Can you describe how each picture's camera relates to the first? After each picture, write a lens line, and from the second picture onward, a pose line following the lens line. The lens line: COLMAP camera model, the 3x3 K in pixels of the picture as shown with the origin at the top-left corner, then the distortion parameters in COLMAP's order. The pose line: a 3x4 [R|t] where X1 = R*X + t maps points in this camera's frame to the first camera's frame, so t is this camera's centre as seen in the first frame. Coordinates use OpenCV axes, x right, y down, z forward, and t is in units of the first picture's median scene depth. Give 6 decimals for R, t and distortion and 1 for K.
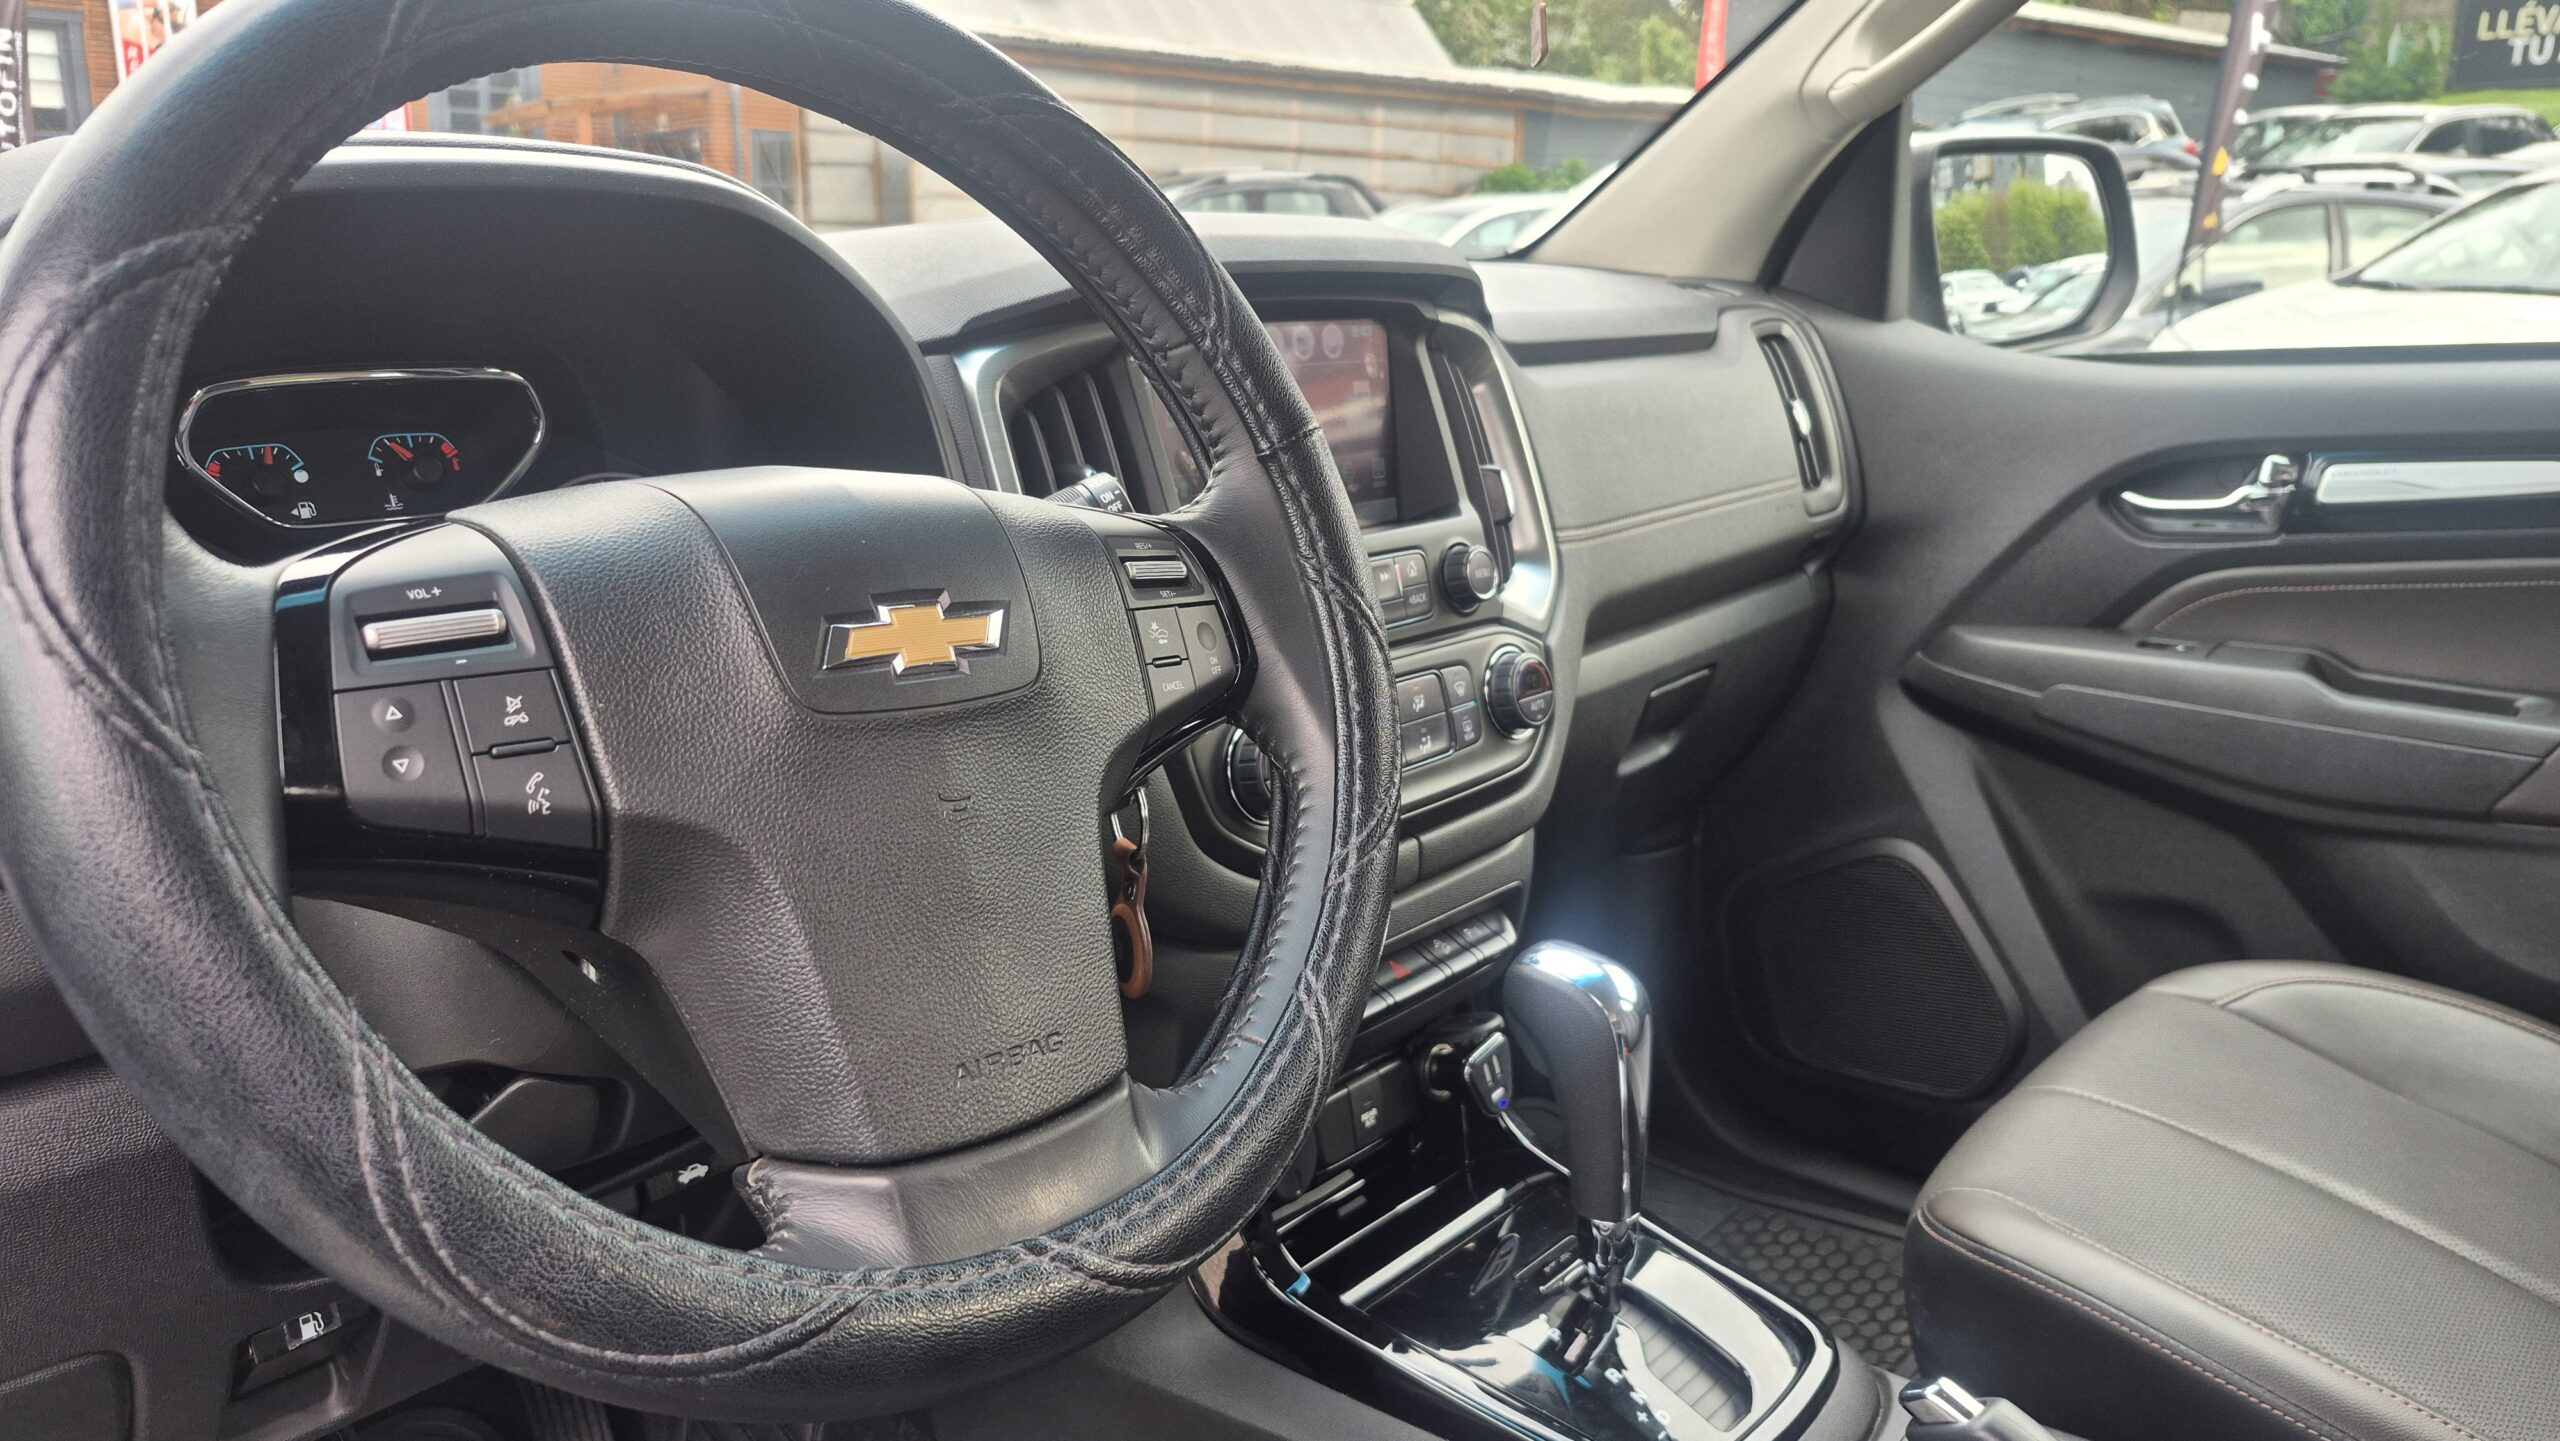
lens RADIAL K [[1788.7, 0, 1284.3], [0, 1788.7, 723.9], [0, 0, 1]] dist [0.068258, -0.073310]
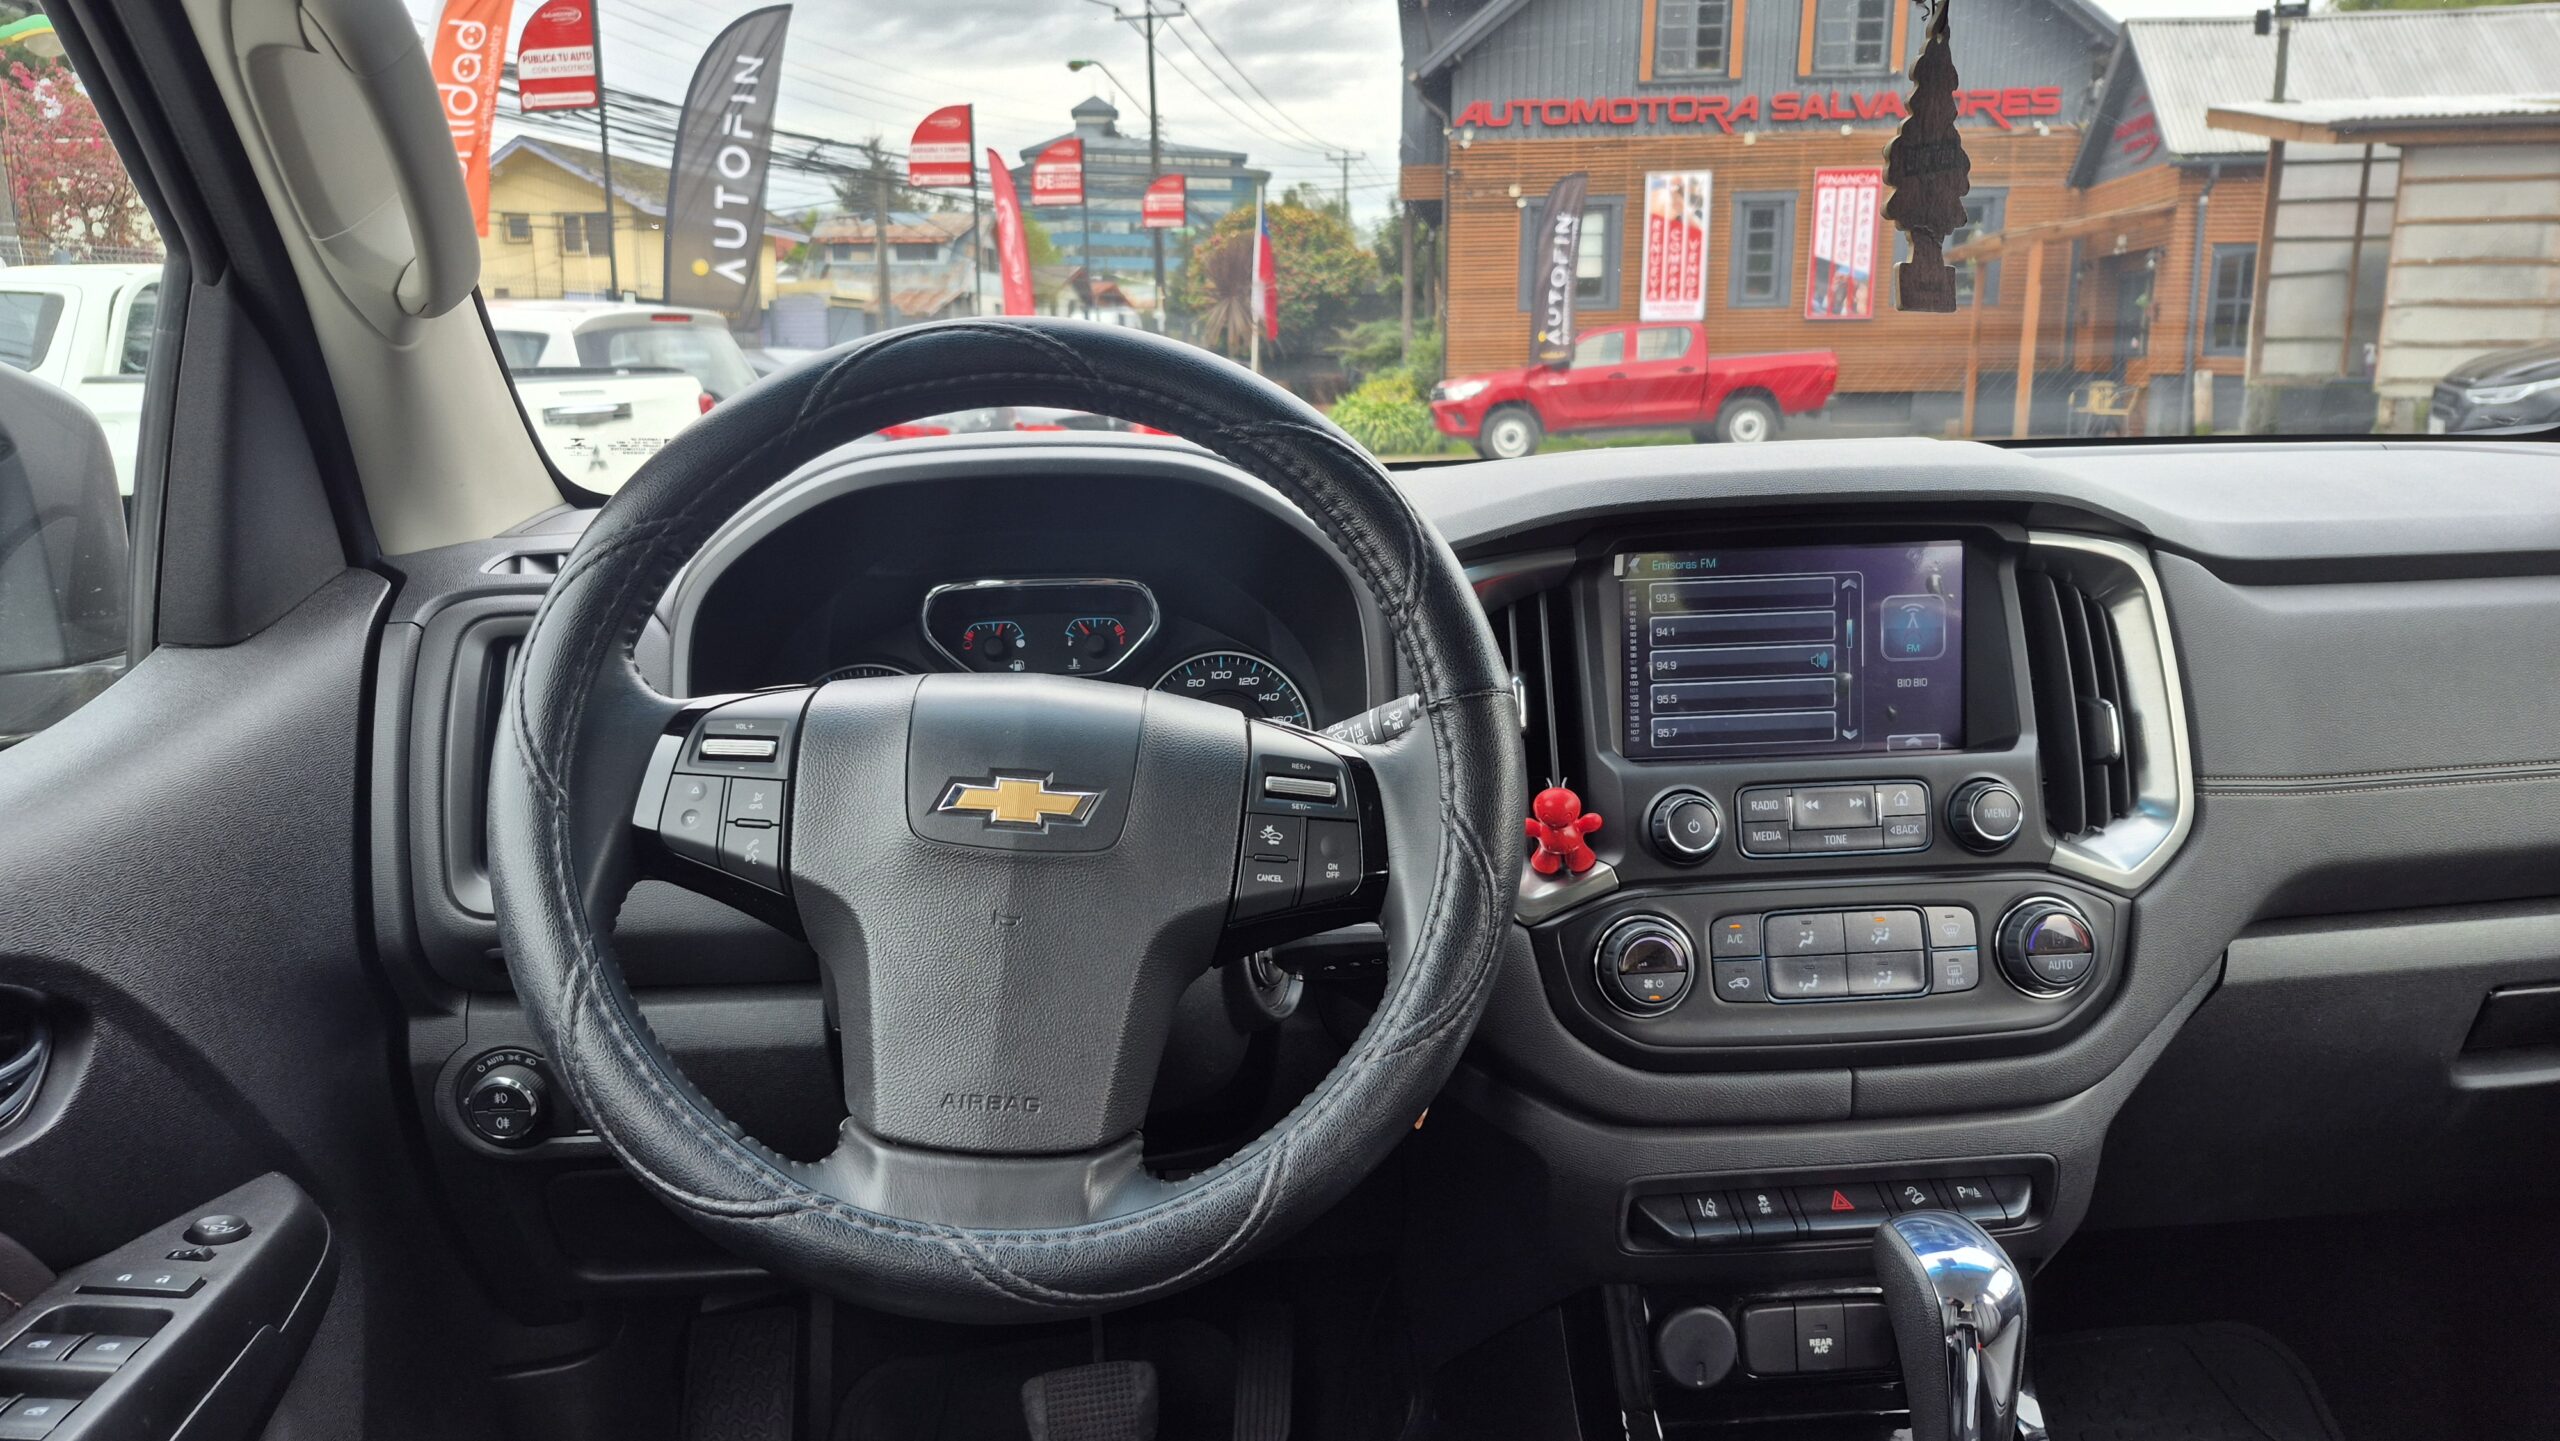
lens RADIAL K [[1788.7, 0, 1257.4], [0, 1788.7, 747.8], [0, 0, 1]] dist [0.068258, -0.073310]
pose [[0.719645, 0.112531, -0.685163, 0.327870], [-0.147920, 0.988974, 0.007065, -0.046268], [0.678403, 0.096265, 0.728356, 0.027213]]
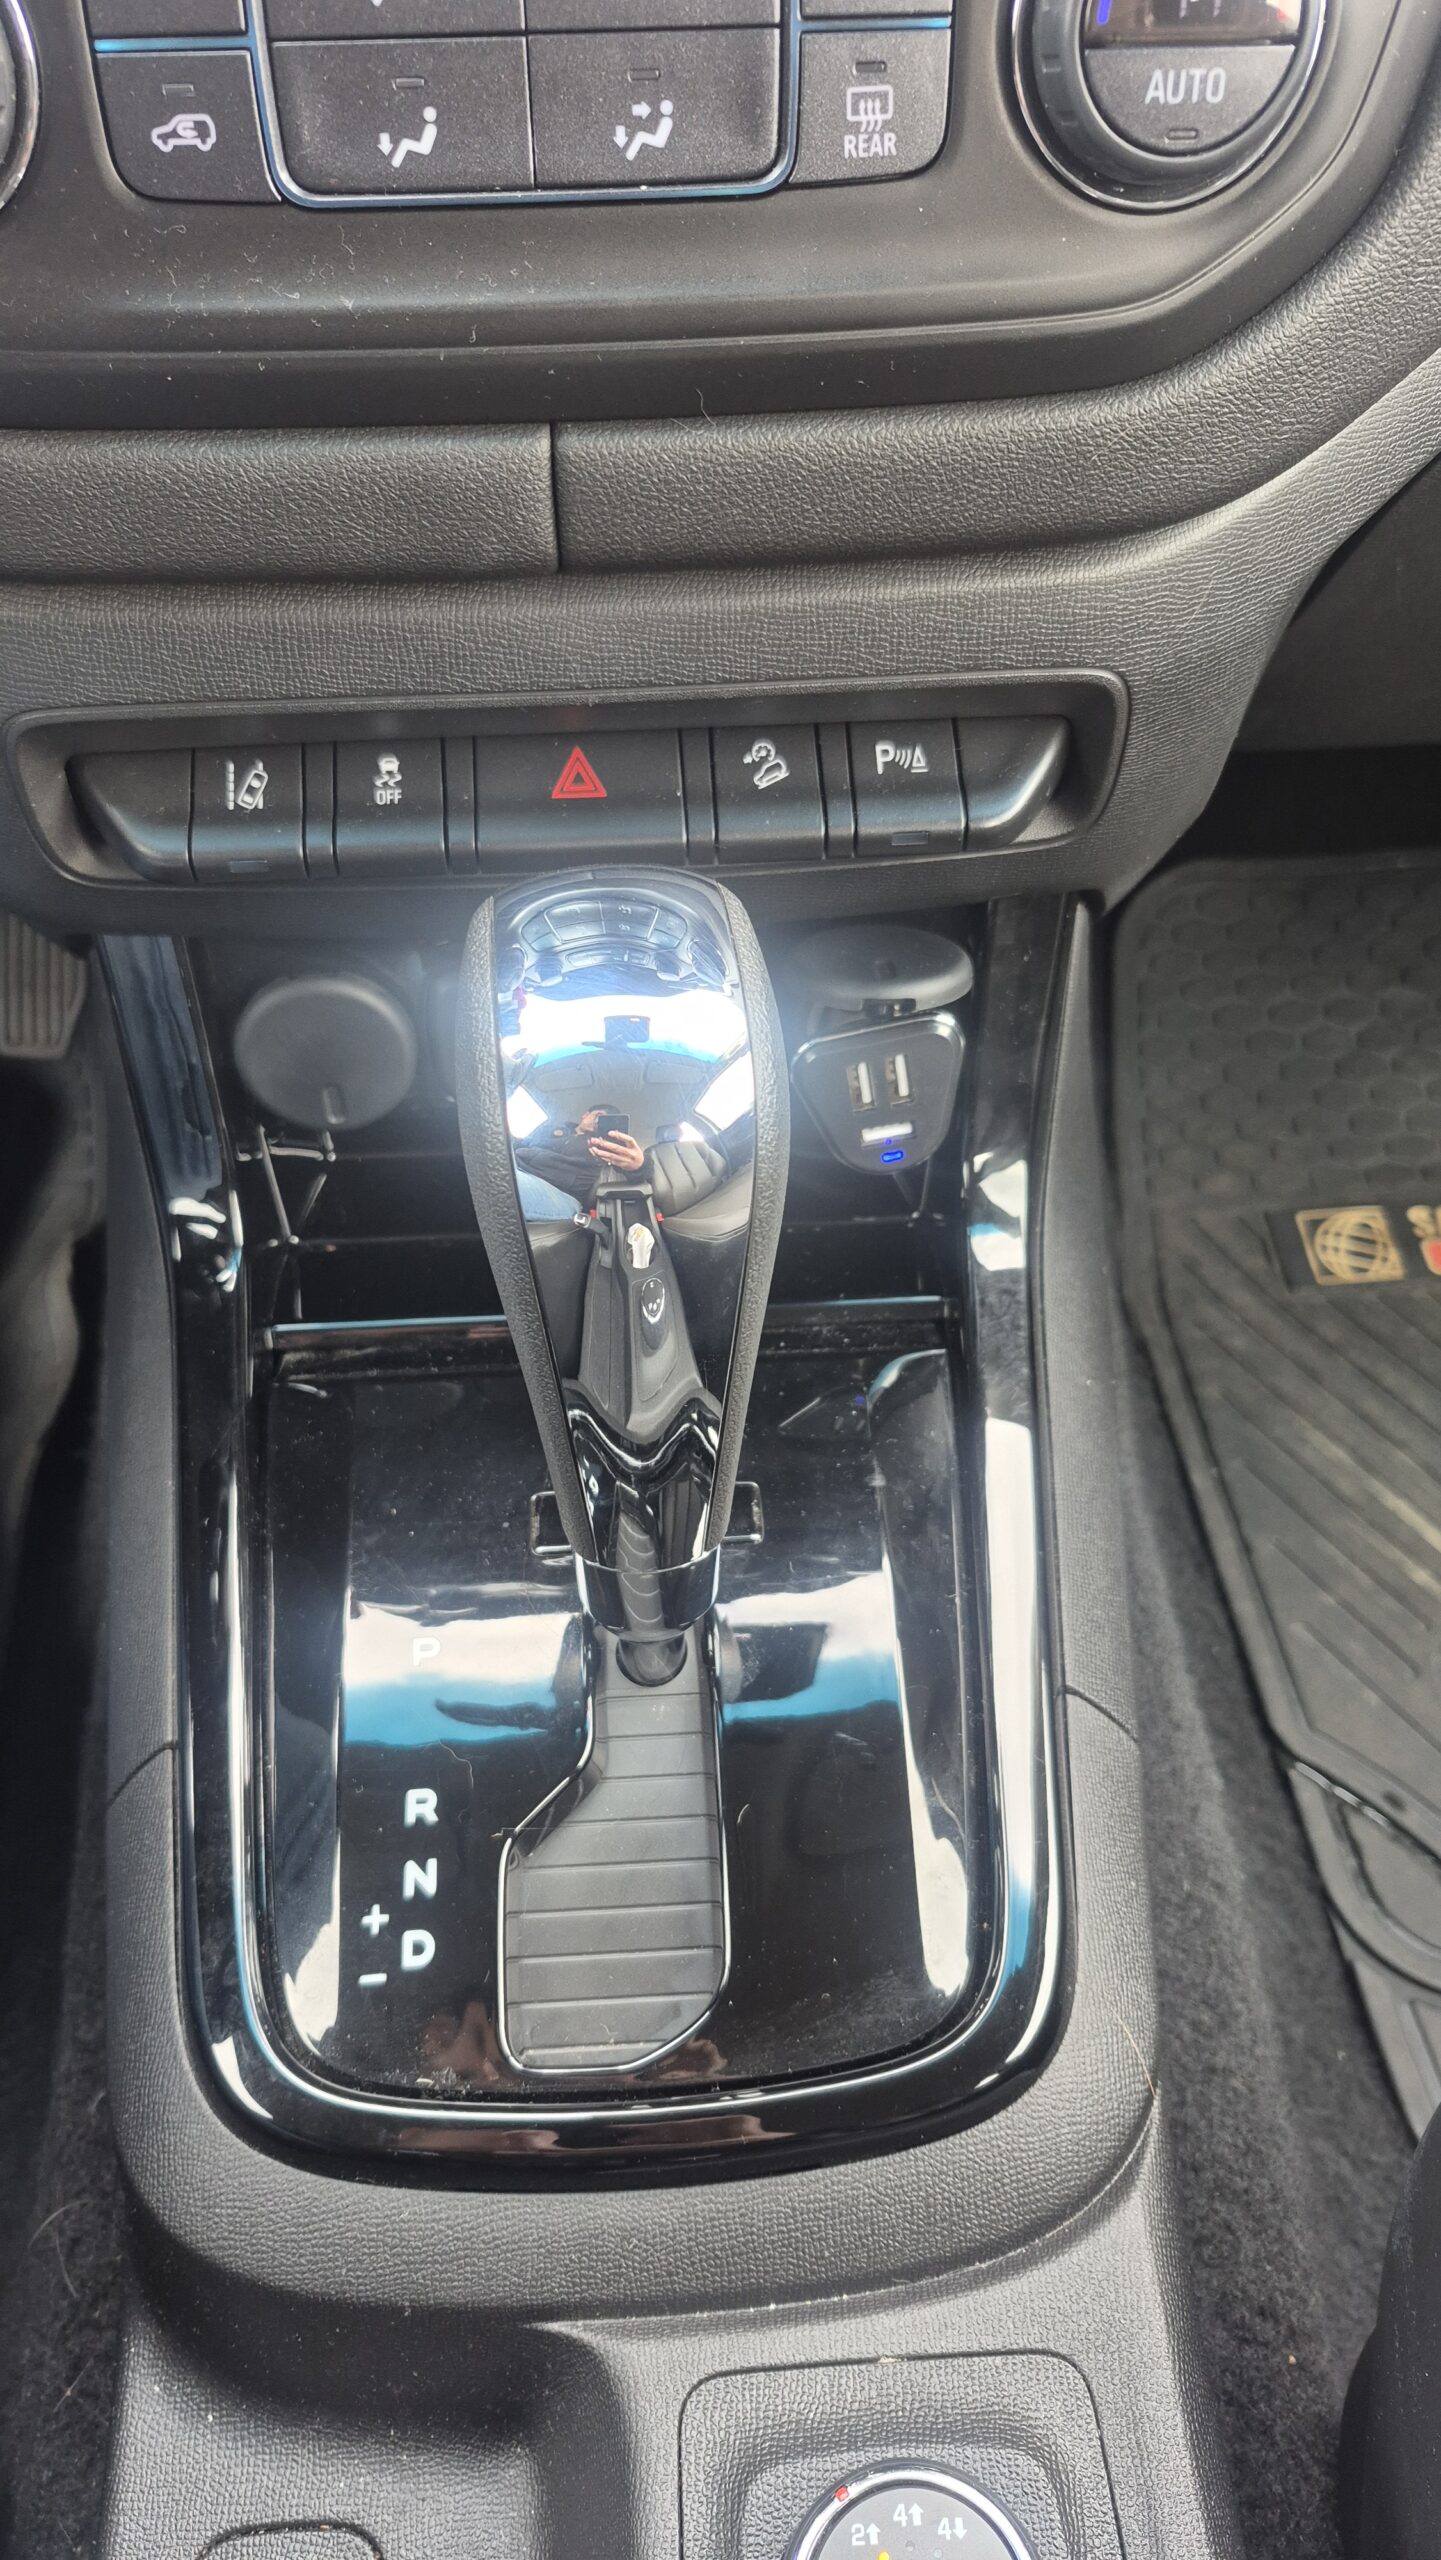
lens RADIAL K [[1788.7, 0, 705.2], [0, 1788.7, 1265.4], [0, 0, 1]] dist [0.068258, -0.073310]
pose [[0.699930, 0.520232, -0.489344, 0.230880], [-0.170424, 0.787015, 0.592927, -0.014890], [0.693580, -0.331611, 0.639516, 0.490209]]
